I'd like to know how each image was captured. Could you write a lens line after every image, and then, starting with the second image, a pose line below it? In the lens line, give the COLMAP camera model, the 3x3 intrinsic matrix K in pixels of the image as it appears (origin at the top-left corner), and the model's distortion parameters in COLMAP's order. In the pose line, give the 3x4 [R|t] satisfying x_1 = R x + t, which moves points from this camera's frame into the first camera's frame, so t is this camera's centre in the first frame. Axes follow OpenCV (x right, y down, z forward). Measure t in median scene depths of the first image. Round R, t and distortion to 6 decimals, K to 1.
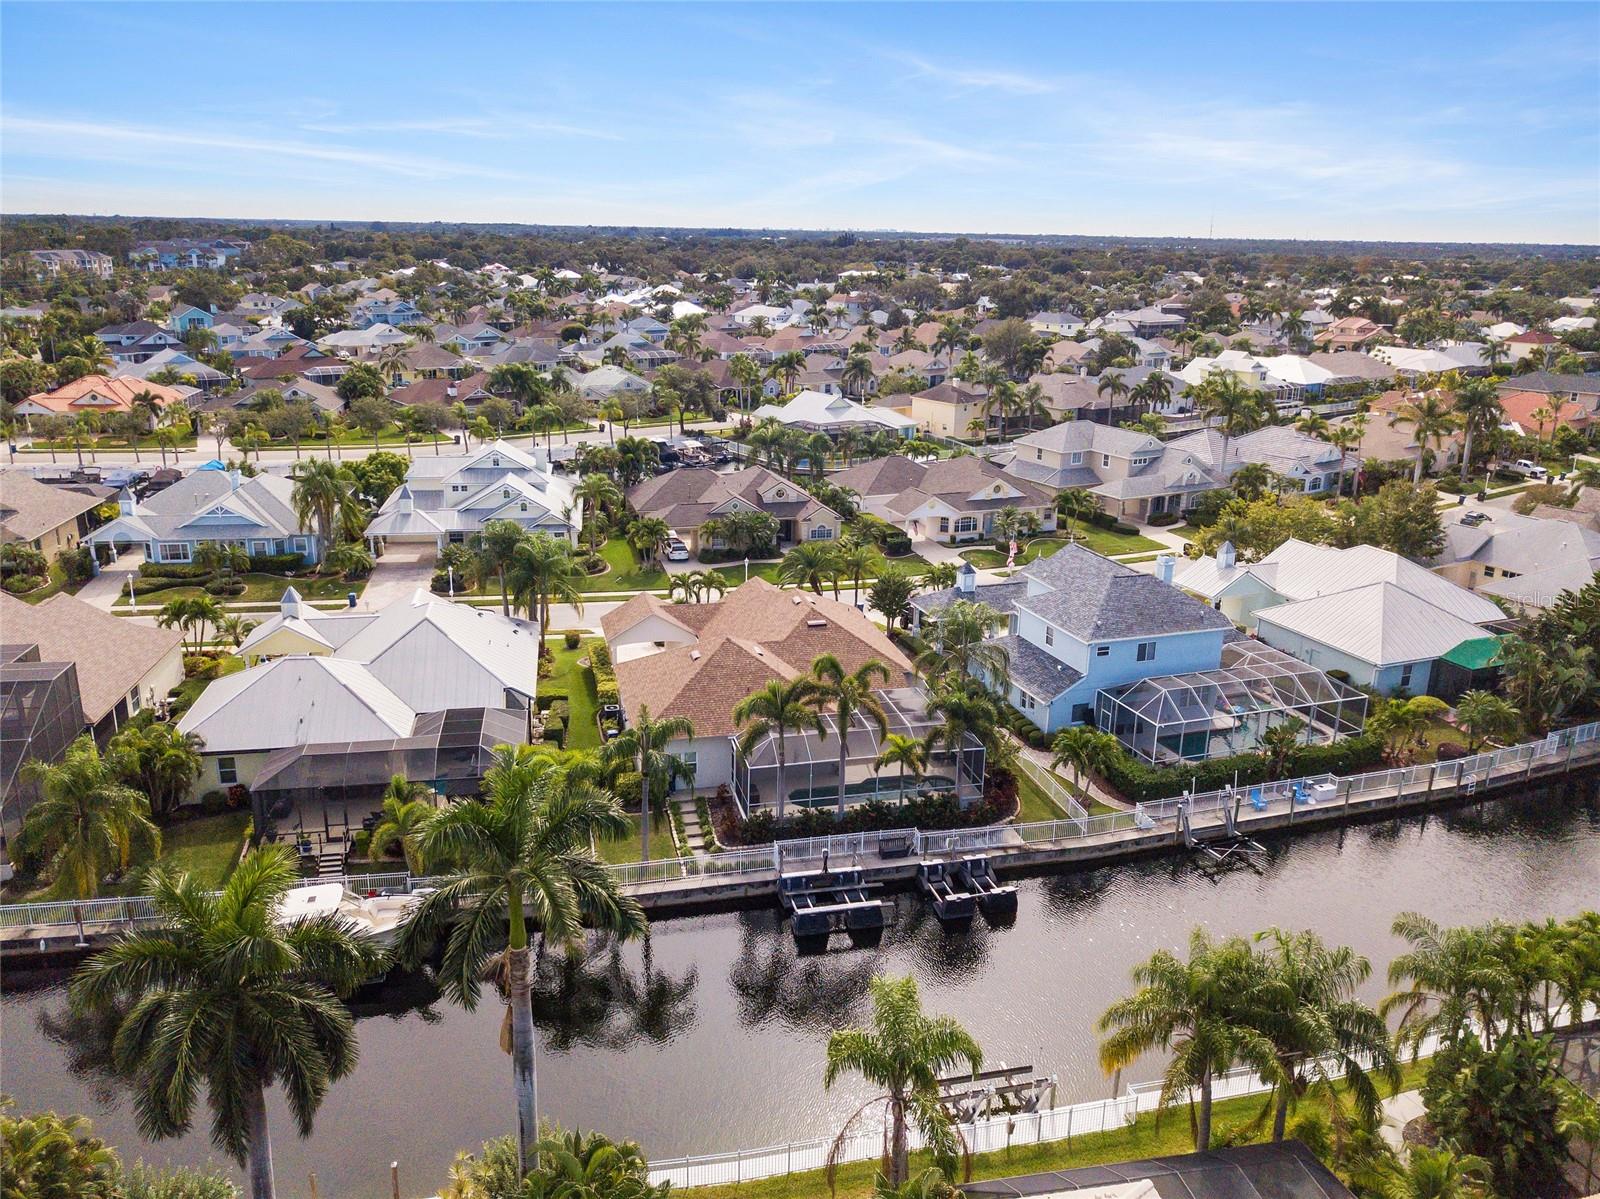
lens RADIAL K [[1232.9, 0, 806.5], [0, 1232.9, 601.9], [0, 0, 1]] dist [0.005205, 0.002701]
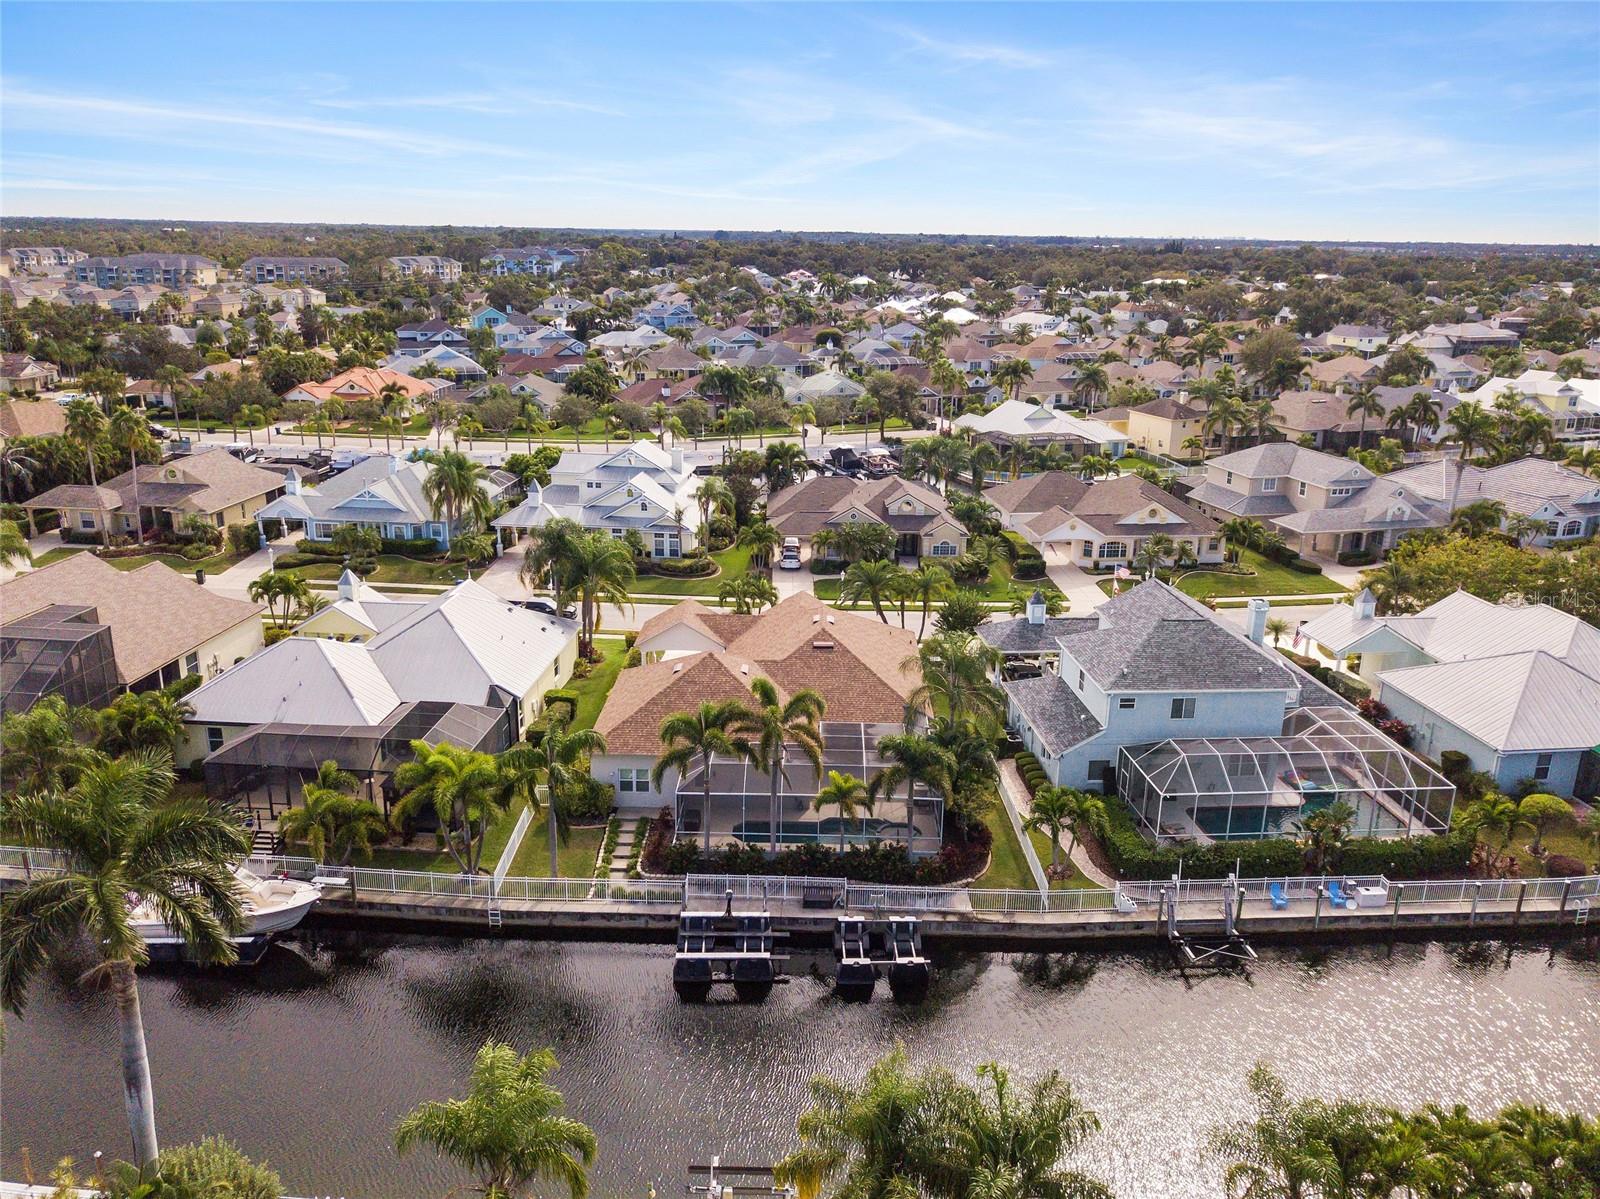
lens RADIAL K [[1232.9, 0, 806.5], [0, 1232.9, 601.9], [0, 0, 1]] dist [0.005205, 0.002701]
pose [[0.965868, 0.071542, -0.248959, 0.169278], [-0.073091, 0.997321, 0.003028, -0.012979], [0.248509, 0.015272, 0.968509, 0.066545]]
